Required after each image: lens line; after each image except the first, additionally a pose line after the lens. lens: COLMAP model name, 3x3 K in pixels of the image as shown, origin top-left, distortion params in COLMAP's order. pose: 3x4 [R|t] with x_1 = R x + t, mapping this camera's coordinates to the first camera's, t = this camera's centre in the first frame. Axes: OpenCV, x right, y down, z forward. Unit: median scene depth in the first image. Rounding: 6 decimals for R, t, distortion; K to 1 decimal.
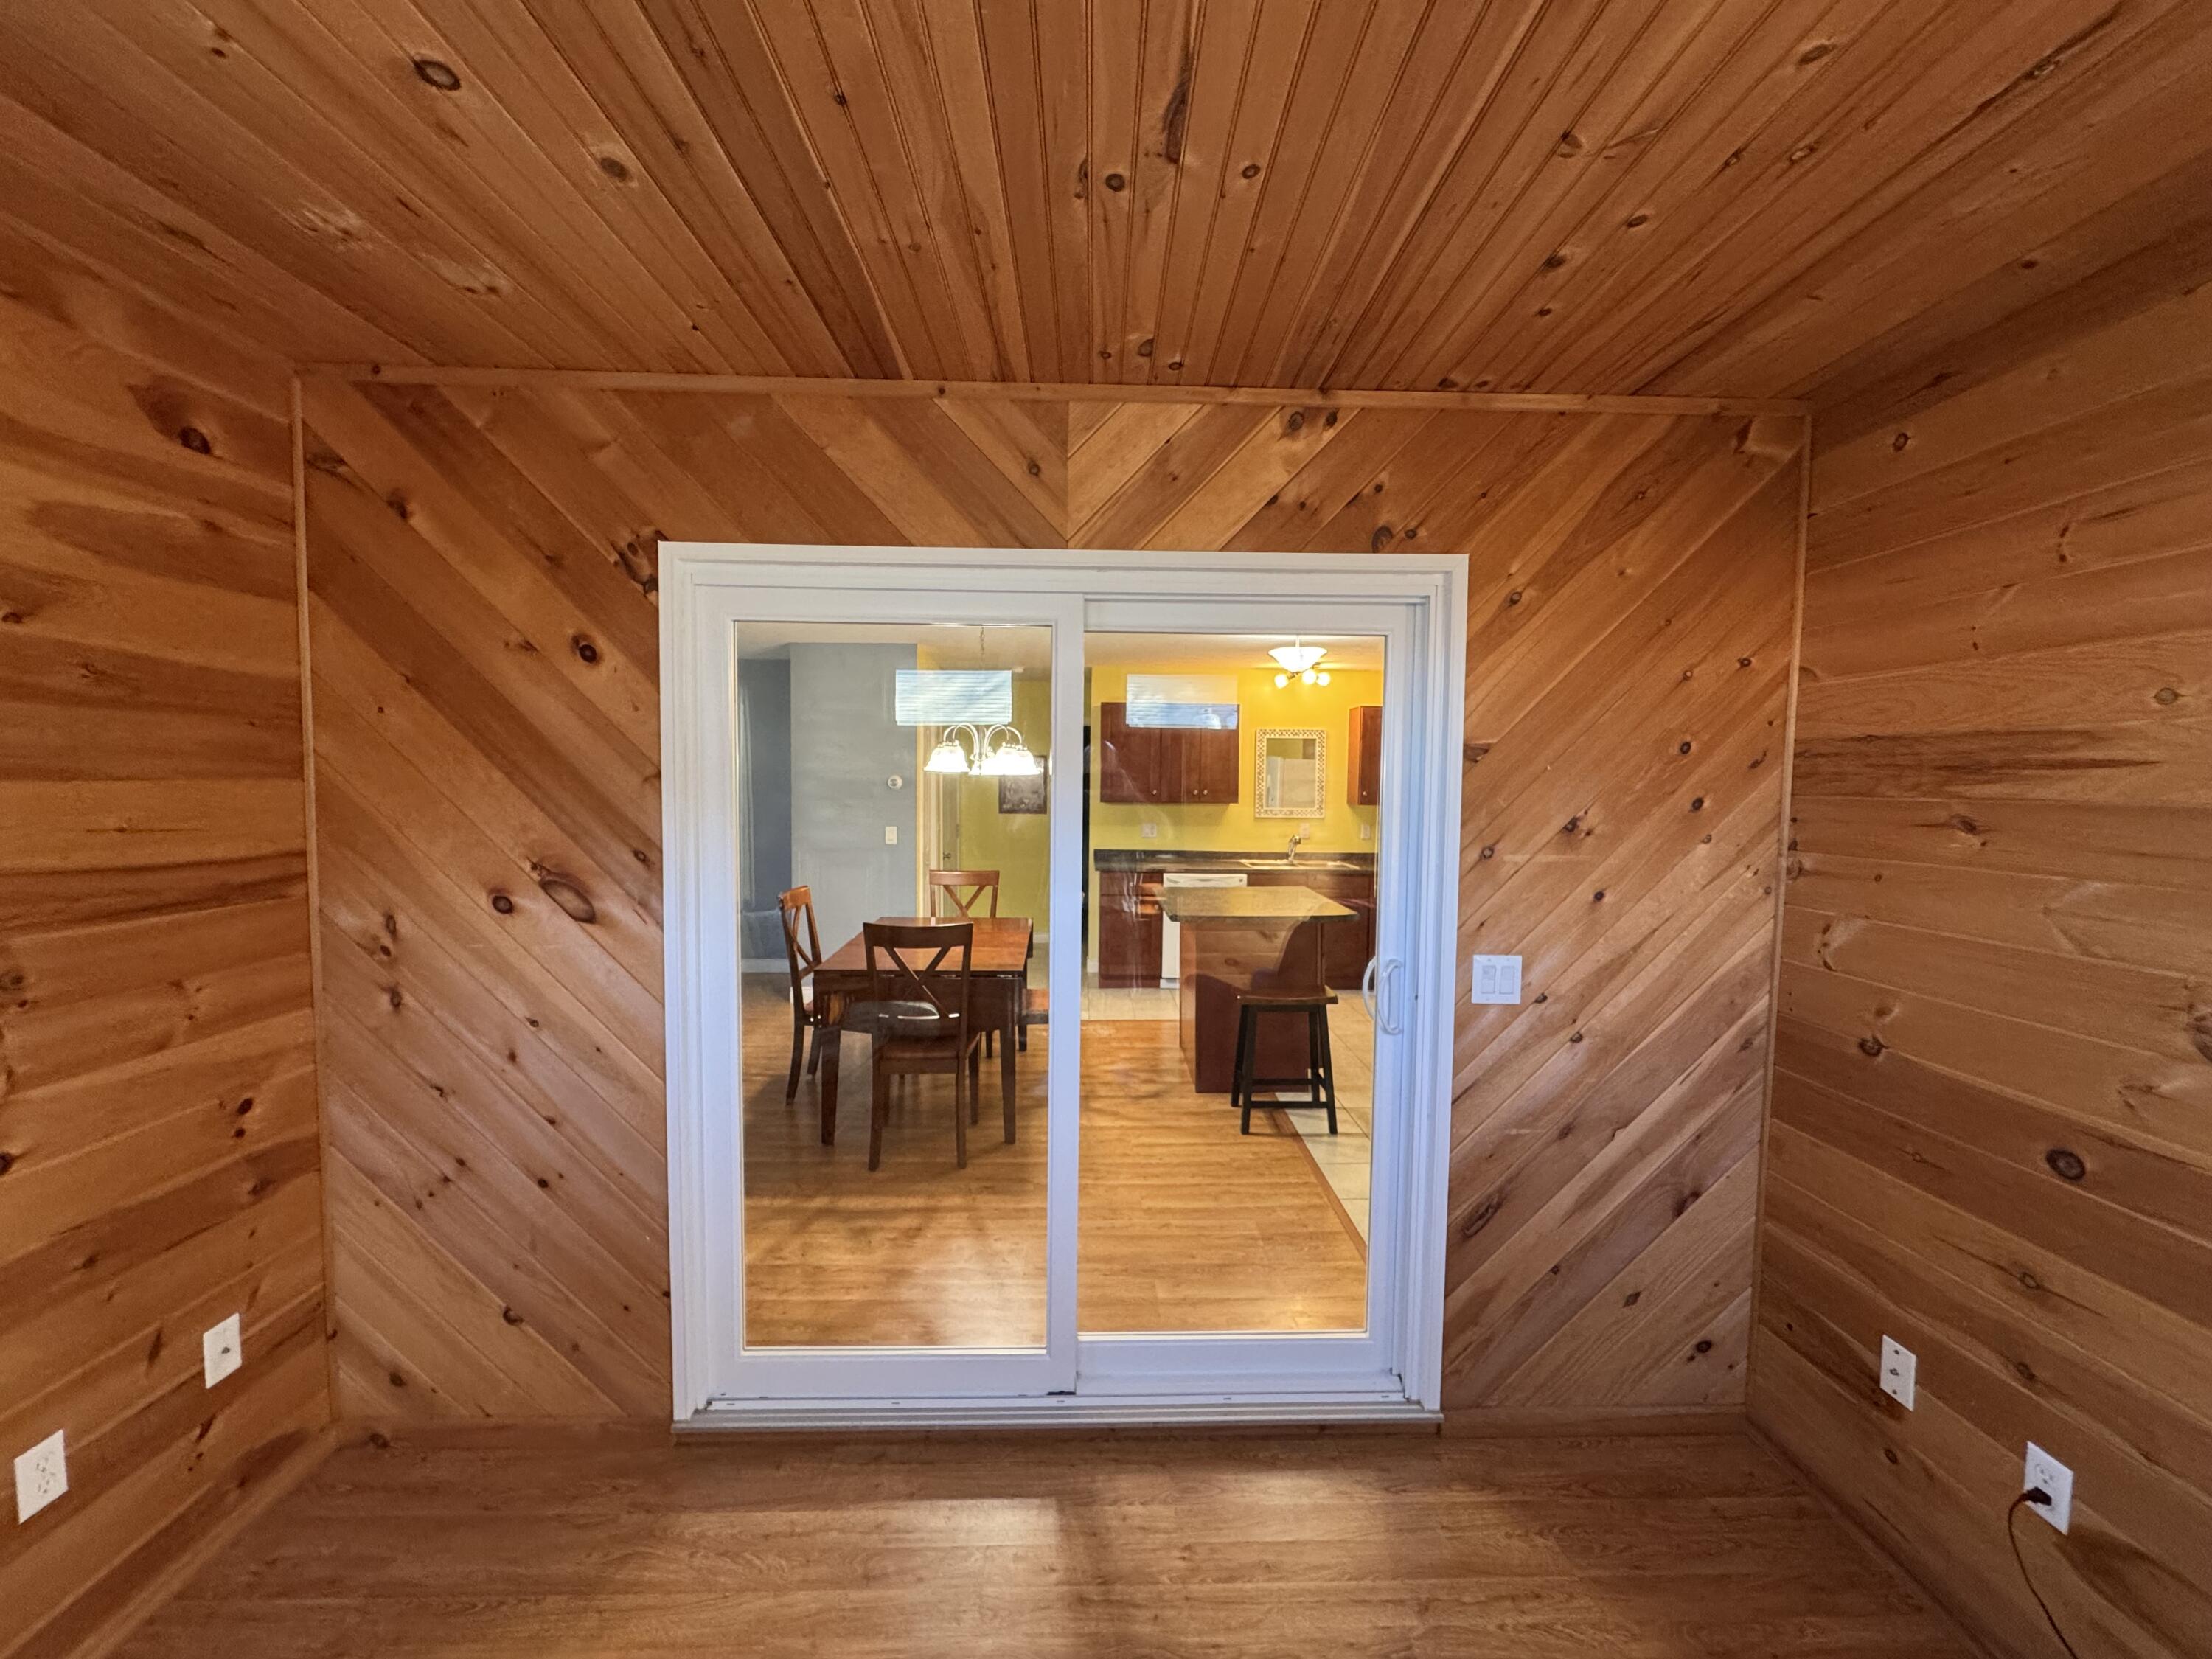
lens RADIAL K [[886.6, 0, 1109.7], [0, 886.6, 830.4], [0, 0, 1]] dist [-0.000021, 0.000148]
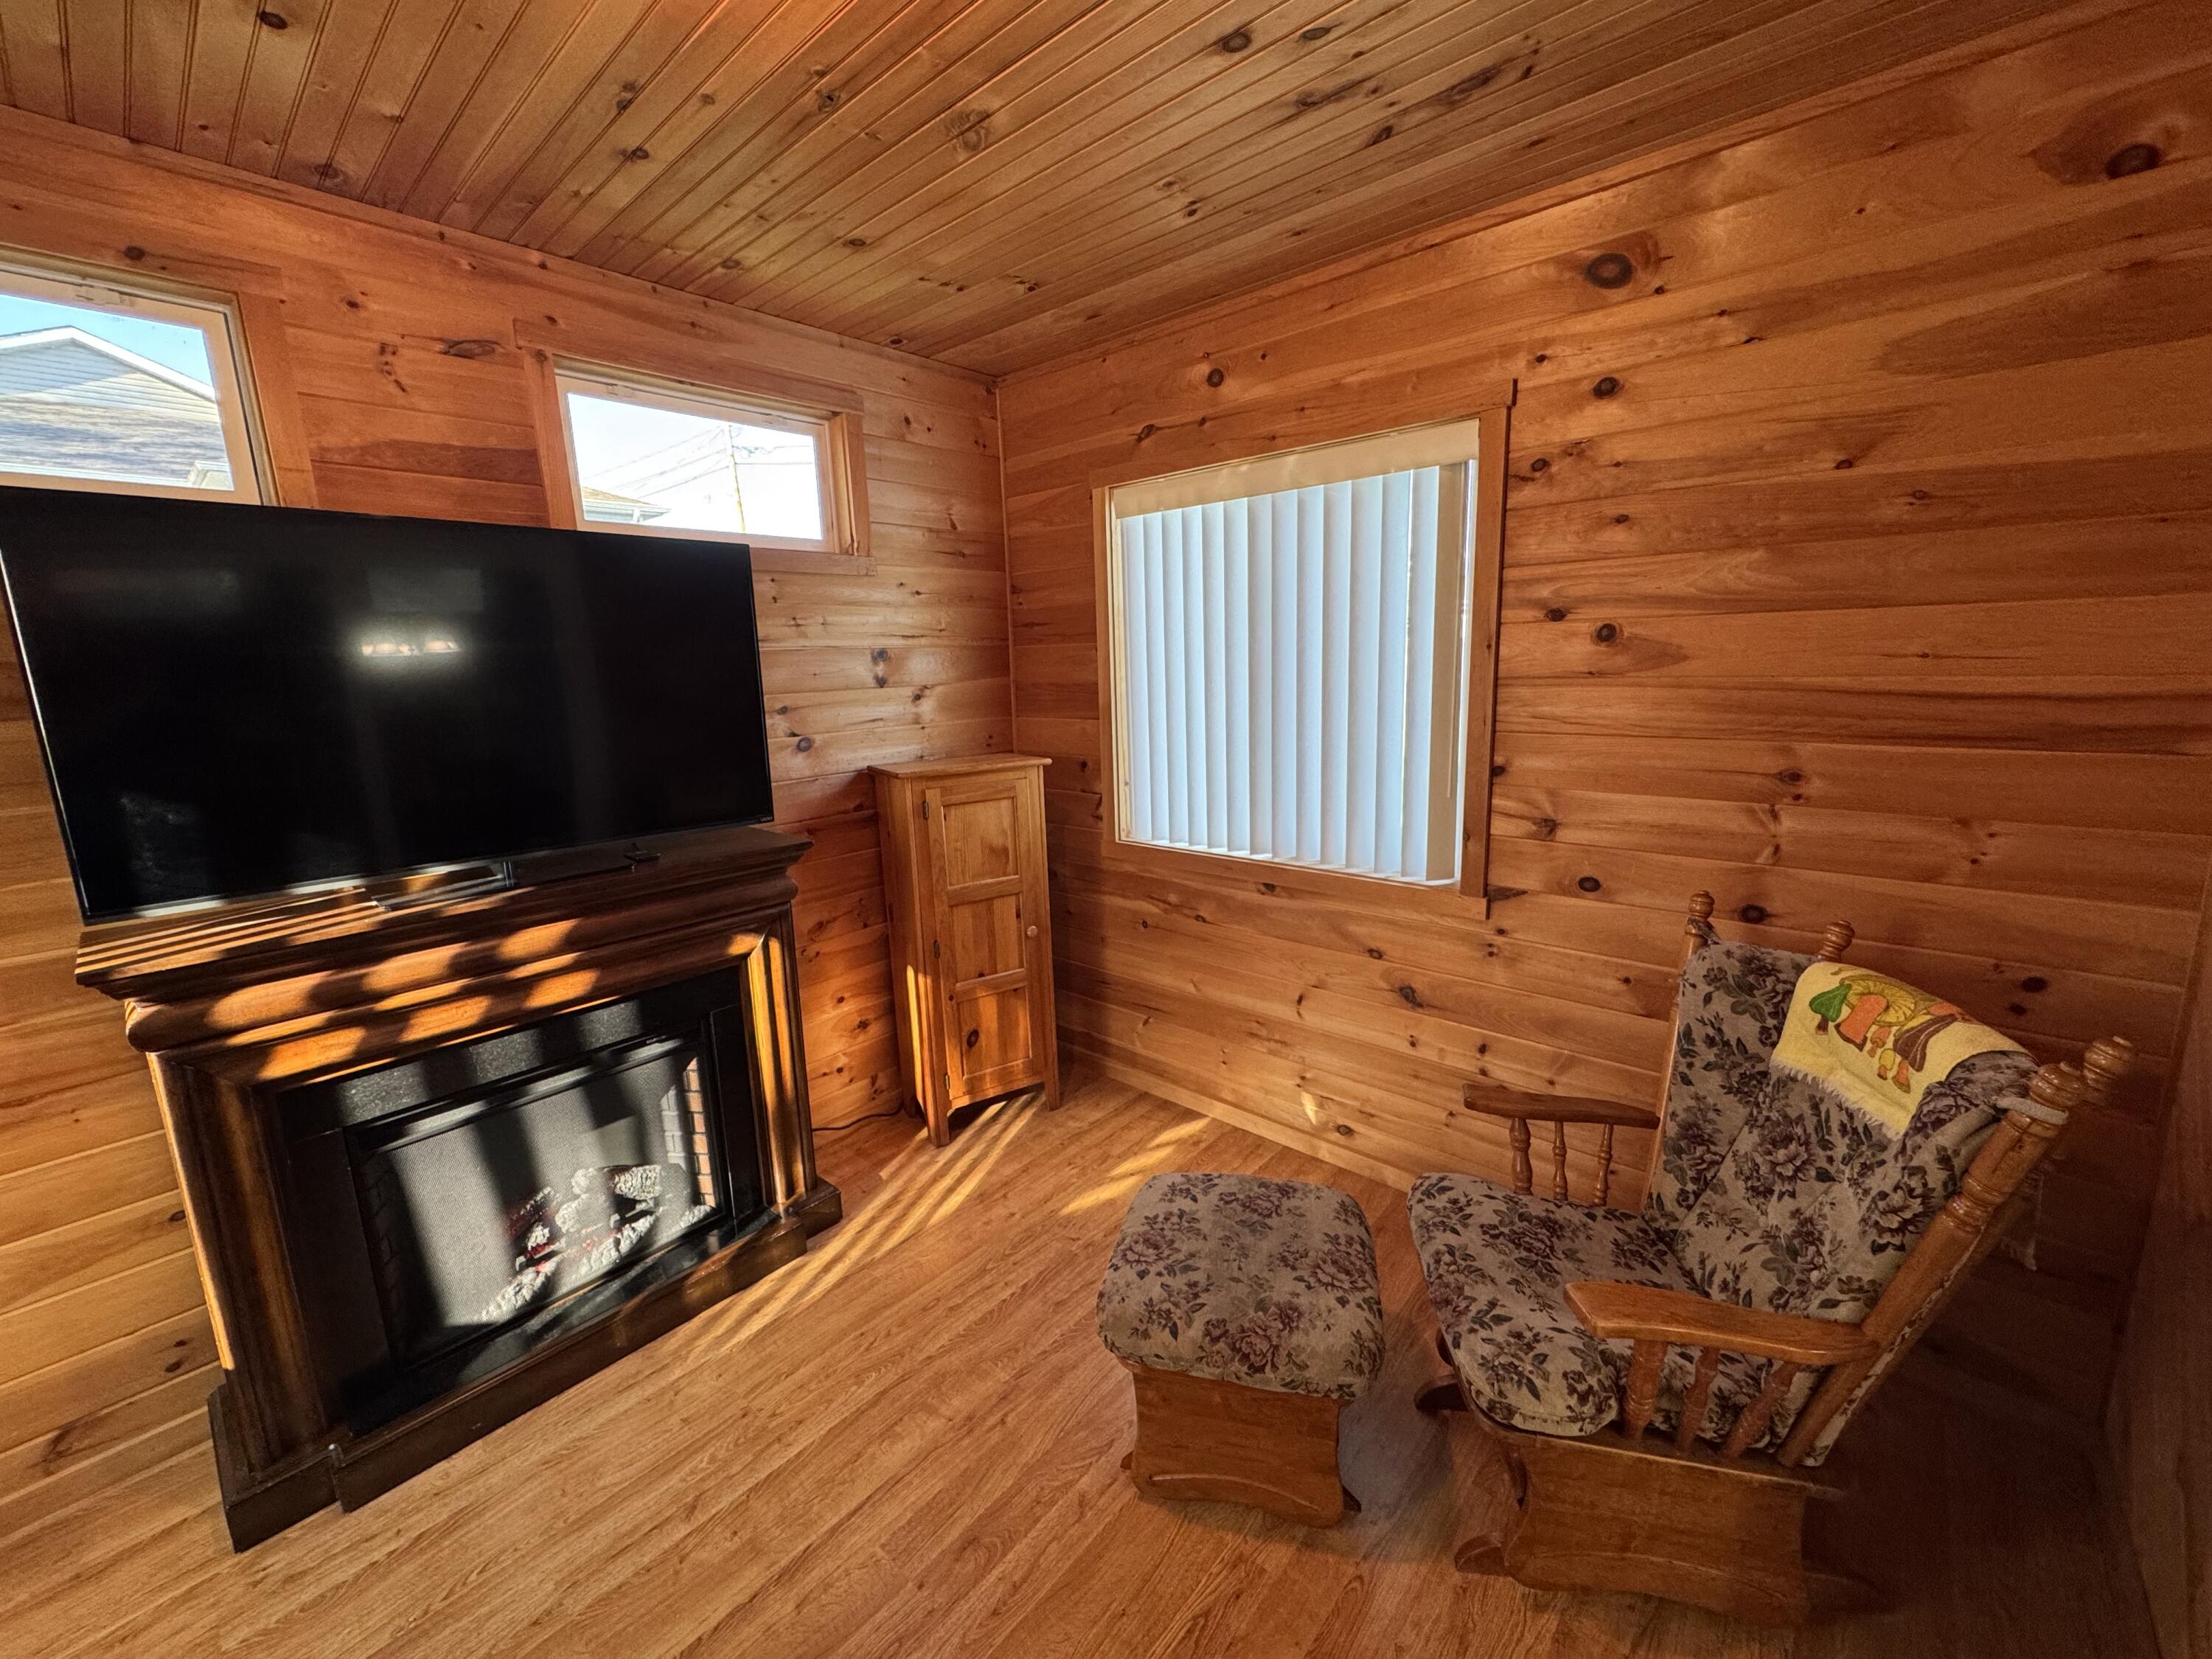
lens RADIAL K [[886.6, 0, 1106.6], [0, 886.6, 821.2], [0, 0, 1]] dist [-0.000021, 0.000148]
pose [[-0.687223, 0.148886, -0.711026, 0.261964], [-0.014715, 0.975718, 0.218534, -0.022180], [0.726298, 0.160644, -0.668345, 0.985892]]
